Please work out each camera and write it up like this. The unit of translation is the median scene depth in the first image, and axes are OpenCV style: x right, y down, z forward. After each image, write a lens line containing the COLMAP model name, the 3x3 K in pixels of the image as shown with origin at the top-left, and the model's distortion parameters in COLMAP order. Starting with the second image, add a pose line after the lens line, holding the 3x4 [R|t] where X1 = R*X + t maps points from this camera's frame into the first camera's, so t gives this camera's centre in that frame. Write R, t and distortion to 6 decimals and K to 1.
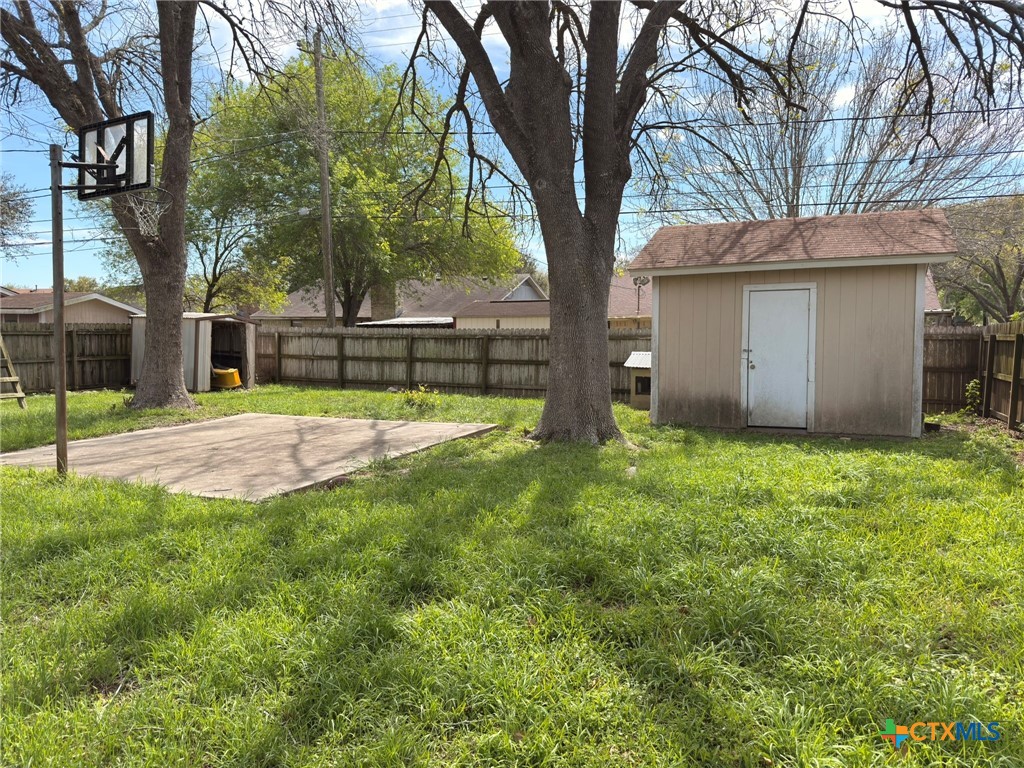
lens RADIAL K [[730.0, 0, 510.7], [0, 730.0, 381.5], [0, 0, 1]] dist [0.060126, -0.009910]
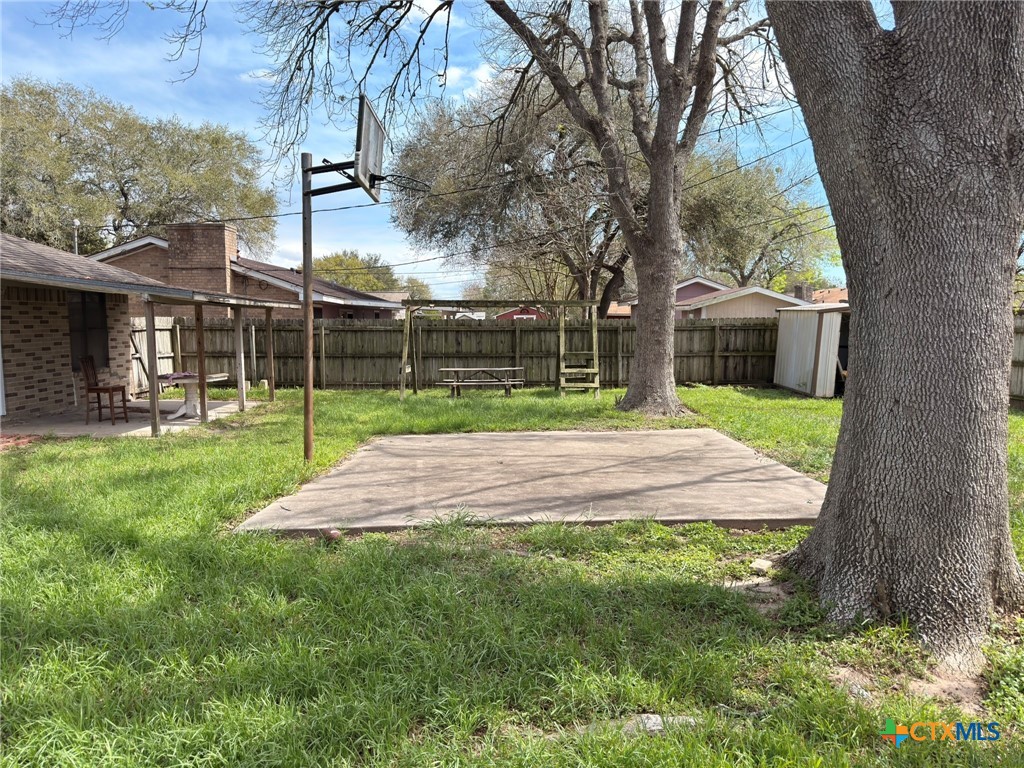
lens RADIAL K [[730.0, 0, 511.9], [0, 730.0, 384.2], [0, 0, 1]] dist [0.060126, -0.009910]
pose [[0.457160, 0.071913, -0.886472, 0.173142], [-0.059309, 0.996972, 0.050291, -0.022694], [0.887405, 0.029584, 0.460041, 0.295926]]
